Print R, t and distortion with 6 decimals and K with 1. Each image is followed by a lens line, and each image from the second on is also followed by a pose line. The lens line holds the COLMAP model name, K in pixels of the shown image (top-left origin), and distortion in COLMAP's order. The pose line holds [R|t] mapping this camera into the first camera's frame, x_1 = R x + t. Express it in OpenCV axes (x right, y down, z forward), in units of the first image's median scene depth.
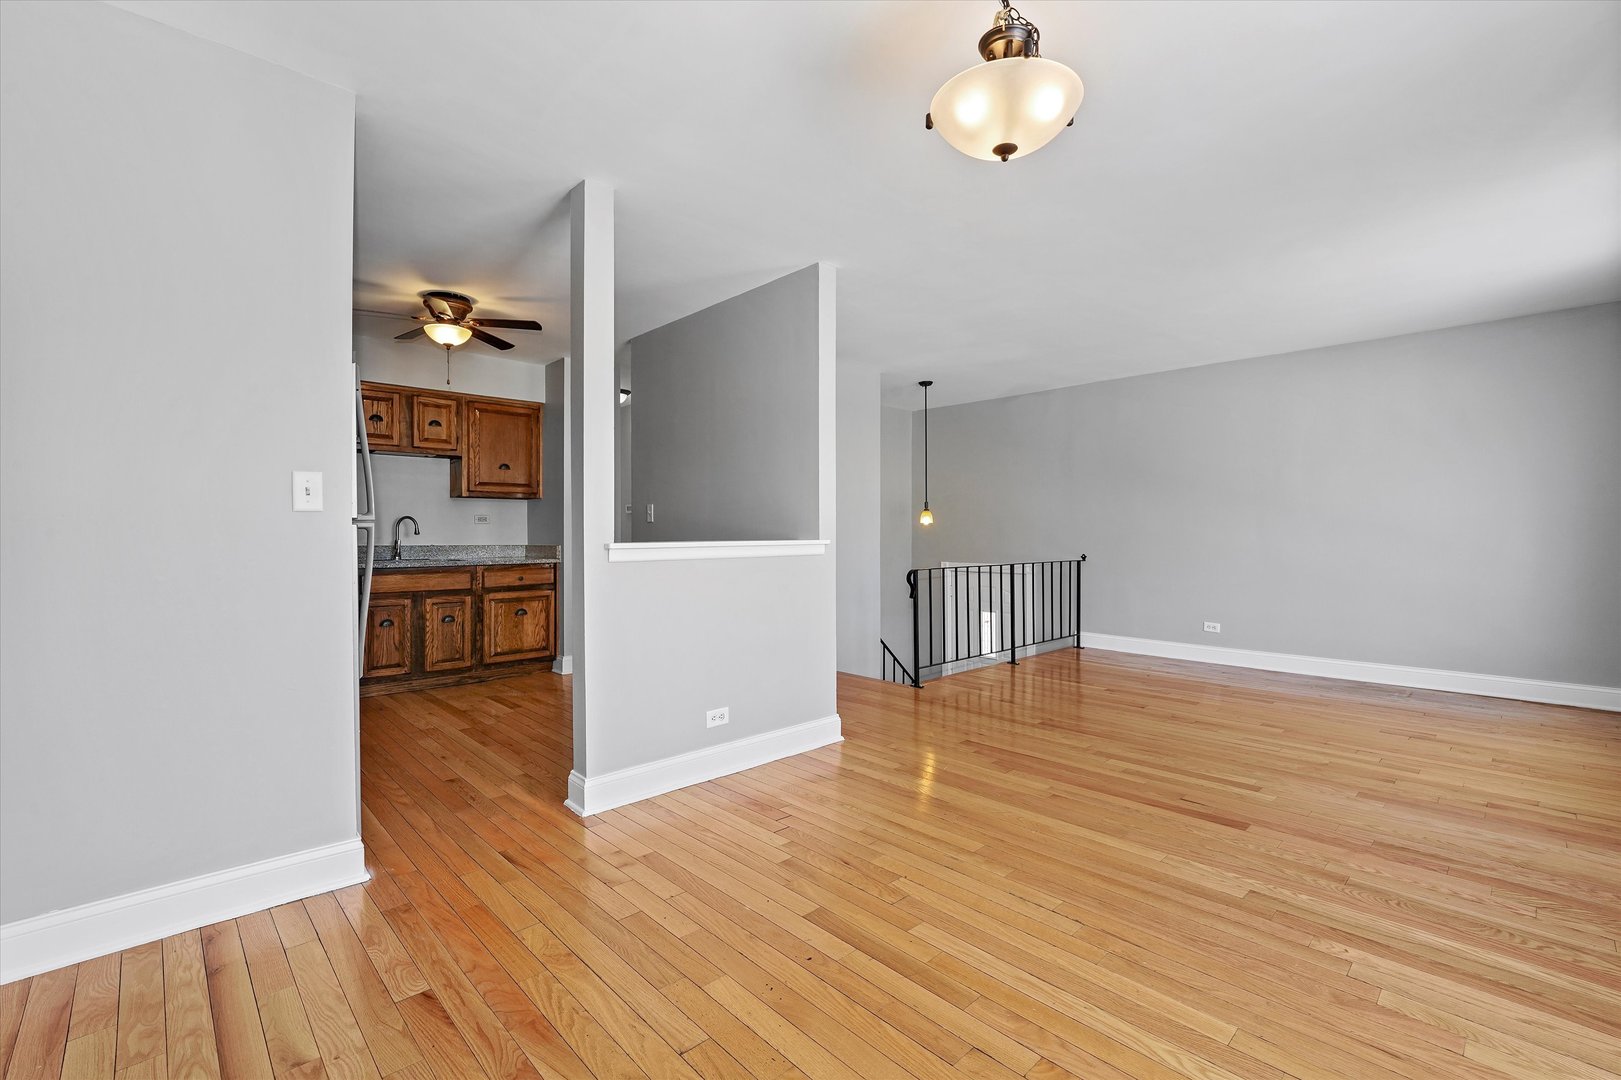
lens RADIAL K [[703.0, 0, 821.3], [0, 703.0, 533.0], [0, 0, 1]] dist [-0.013757, 0.002075]
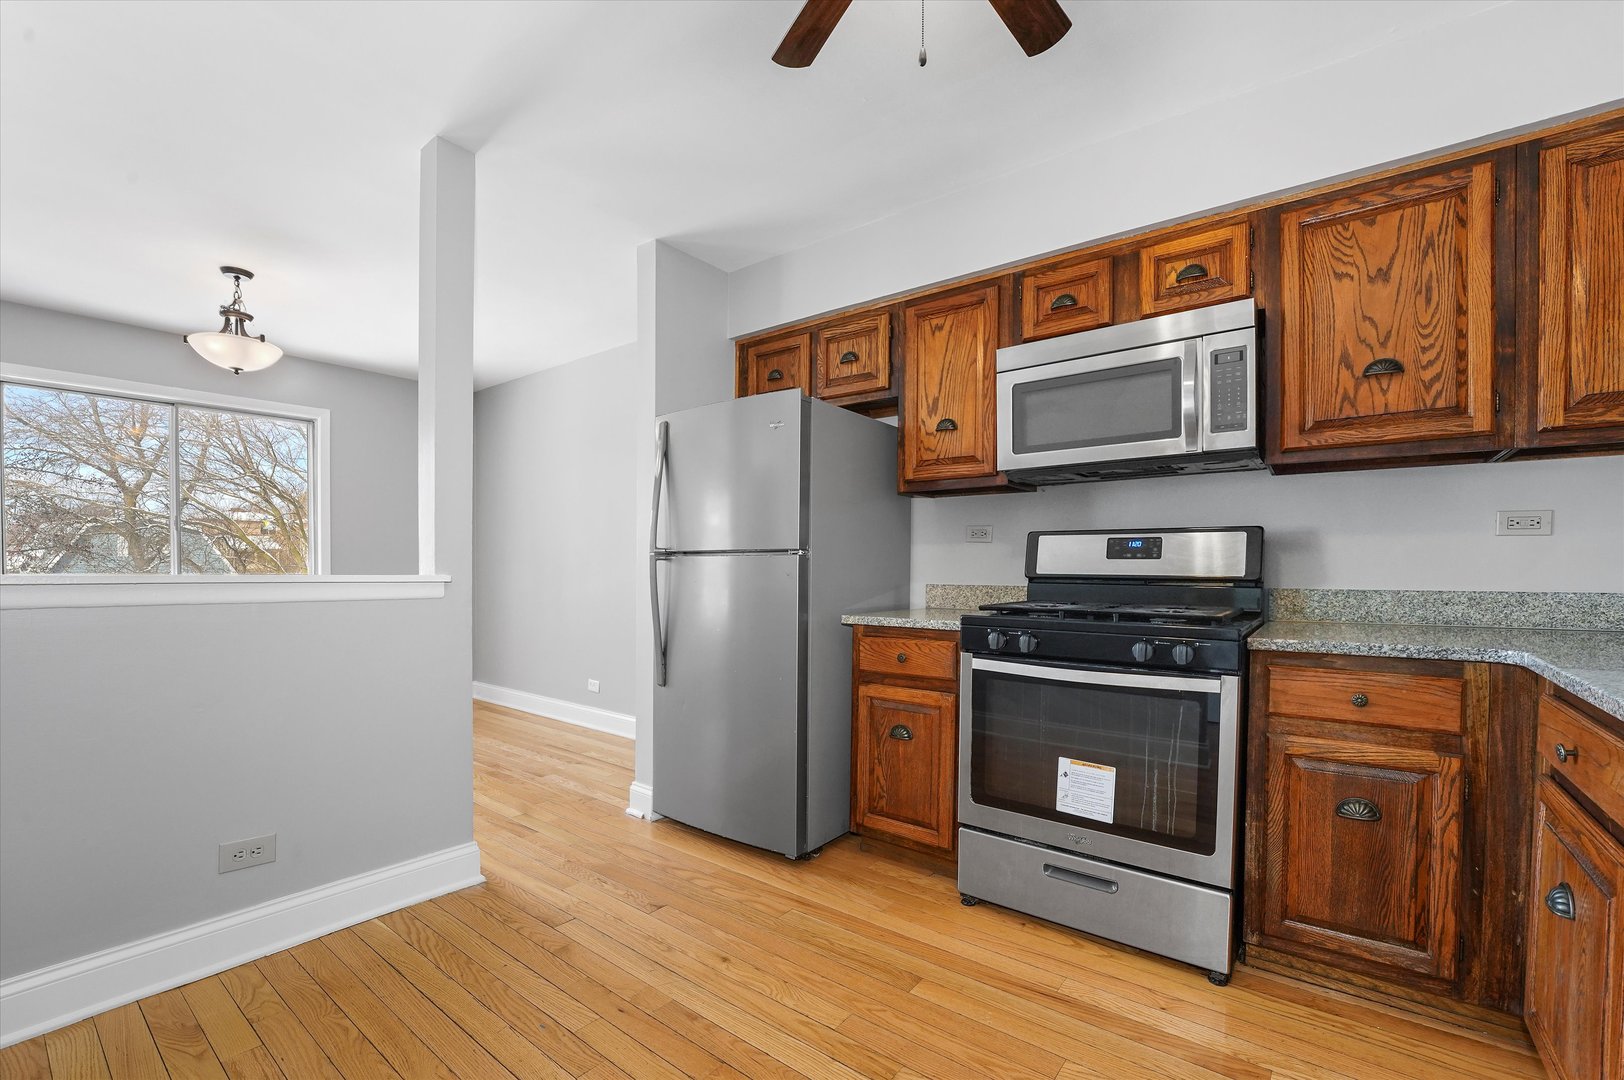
lens RADIAL K [[704.3, 0, 824.4], [0, 704.3, 573.1], [0, 0, 1]] dist [-0.013757, 0.002075]
pose [[-0.989404, -0.002293, -0.145171, -0.374511], [-0.003038, 0.999983, 0.004915, 0.005119], [0.145157, 0.005304, -0.989394, 1.098773]]
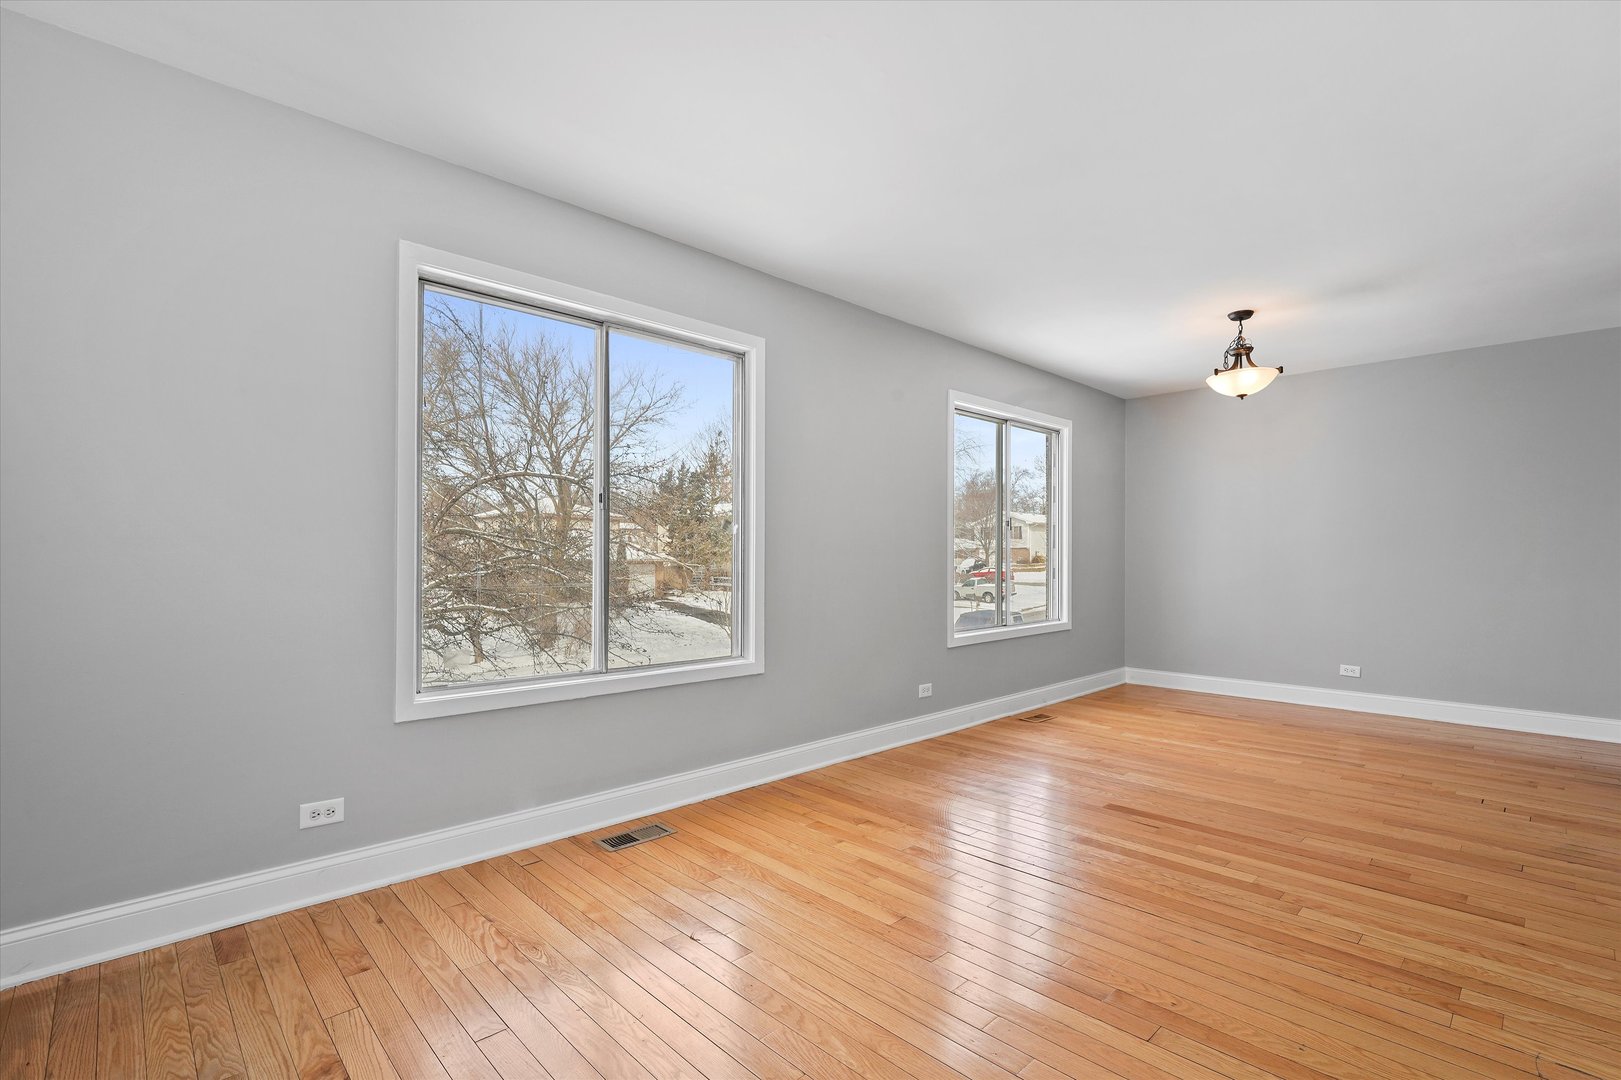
lens RADIAL K [[741.2, 0, 811.6], [0, 741.2, 541.9], [0, 0, 1]] dist [-0.018036, 0.002422]
pose [[-0.999995, -0.000653, -0.003150, 0.588158], [-0.000576, 0.999698, -0.024556, 0.000053], [0.003165, -0.024554, -0.999693, 1.194413]]
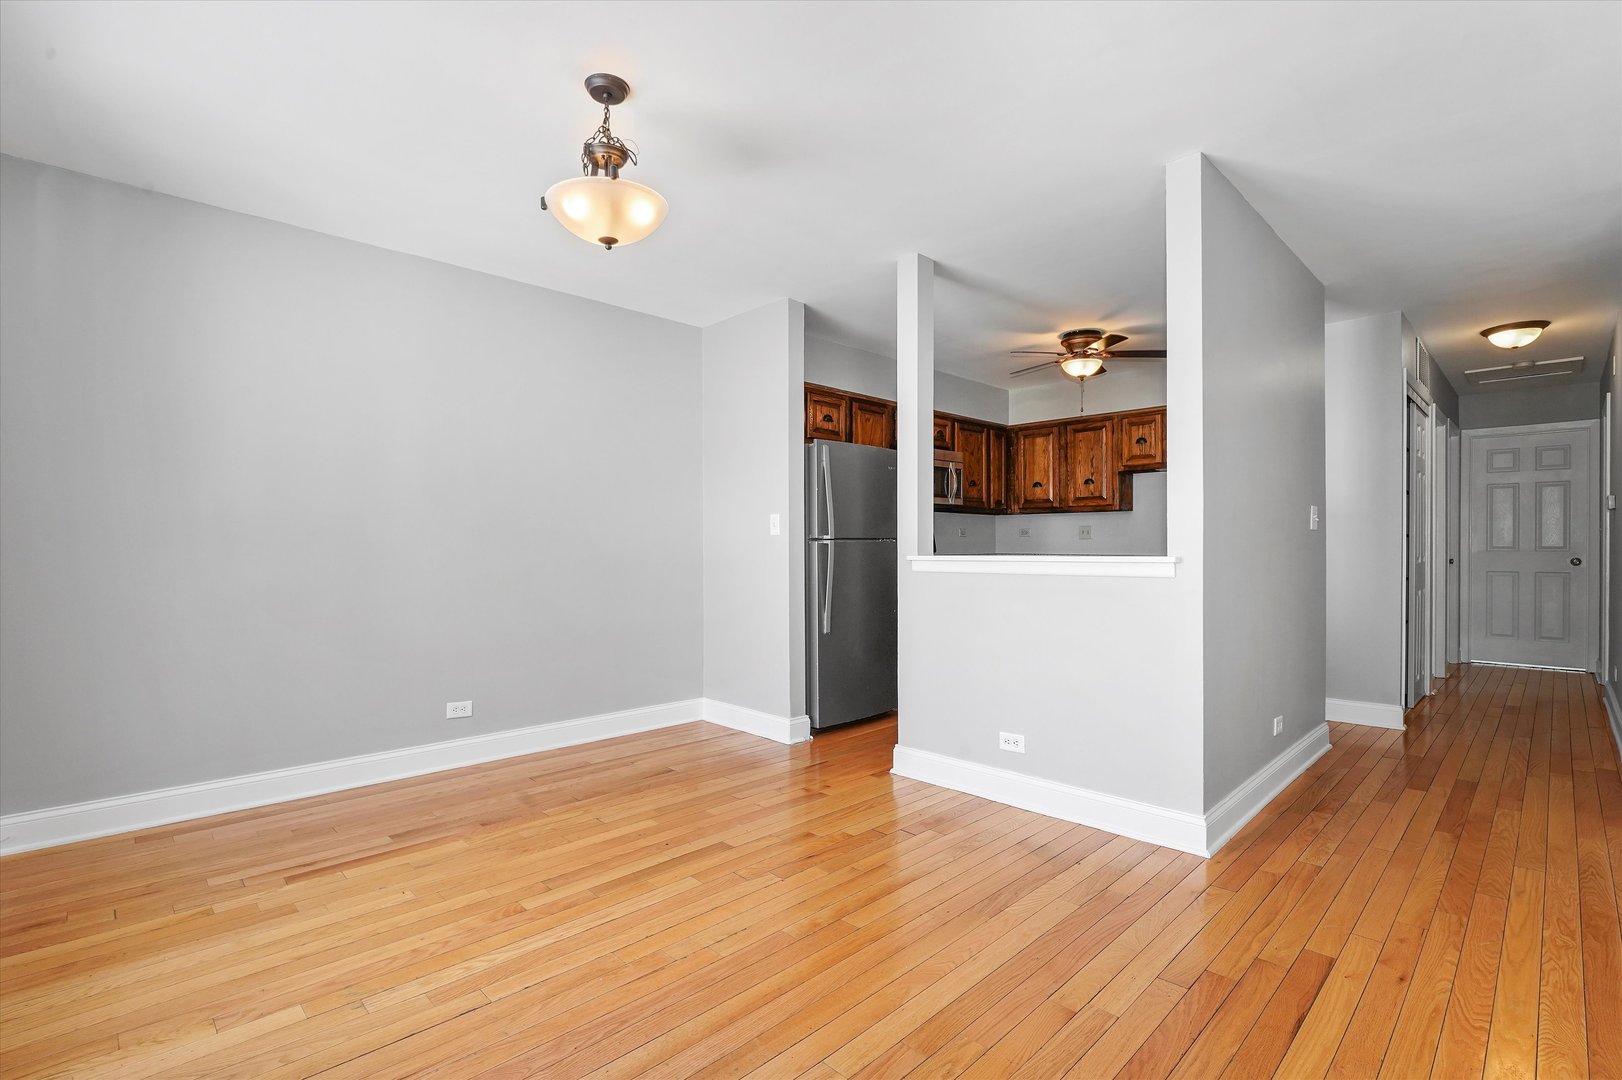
lens RADIAL K [[741.6, 0, 803.9], [0, 741.6, 556.8], [0, 0, 1]] dist [-0.018036, 0.002422]
pose [[0.005409, 0.016759, -0.999845, 0.543122], [0.005518, 0.999844, 0.016788, -0.003212], [0.999970, -0.005608, 0.005315, 0.462265]]
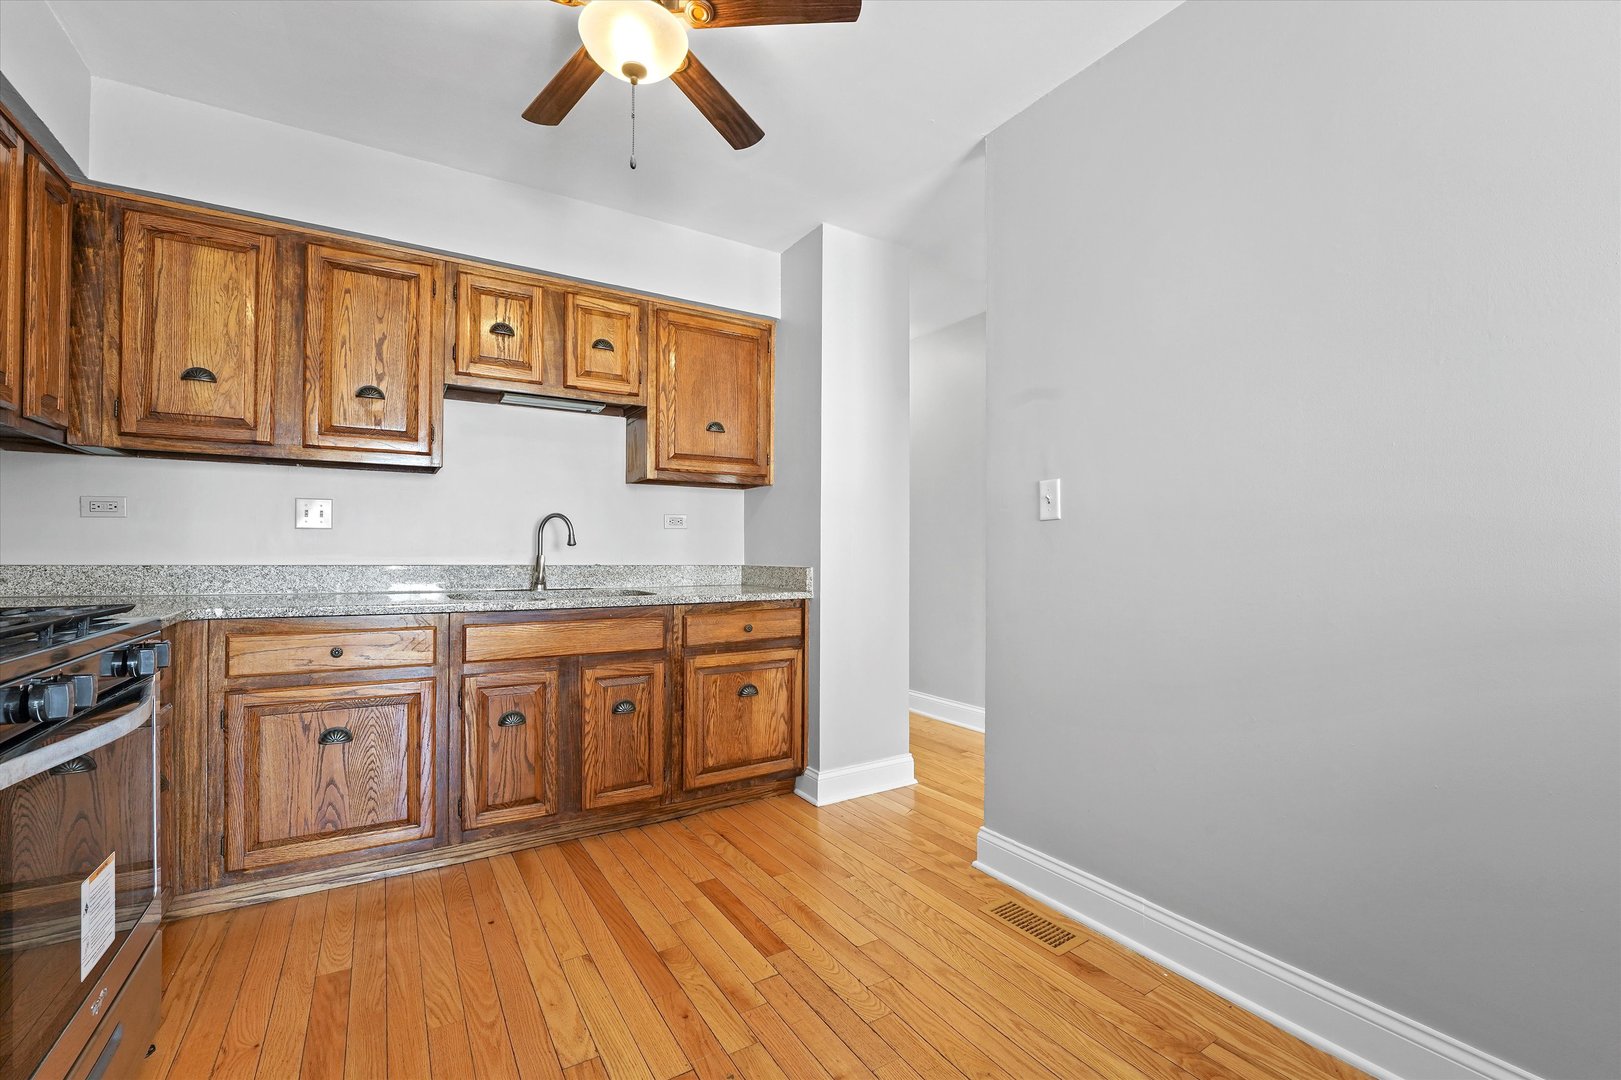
lens RADIAL K [[703.0, 0, 823.8], [0, 703.0, 543.4], [0, 0, 1]] dist [-0.013757, 0.002075]
pose [[0.980320, 0.001276, -0.197409, -0.288394], [-0.003052, 0.999958, -0.008693, 0.004762], [0.197389, 0.009124, 0.980283, 0.524220]]
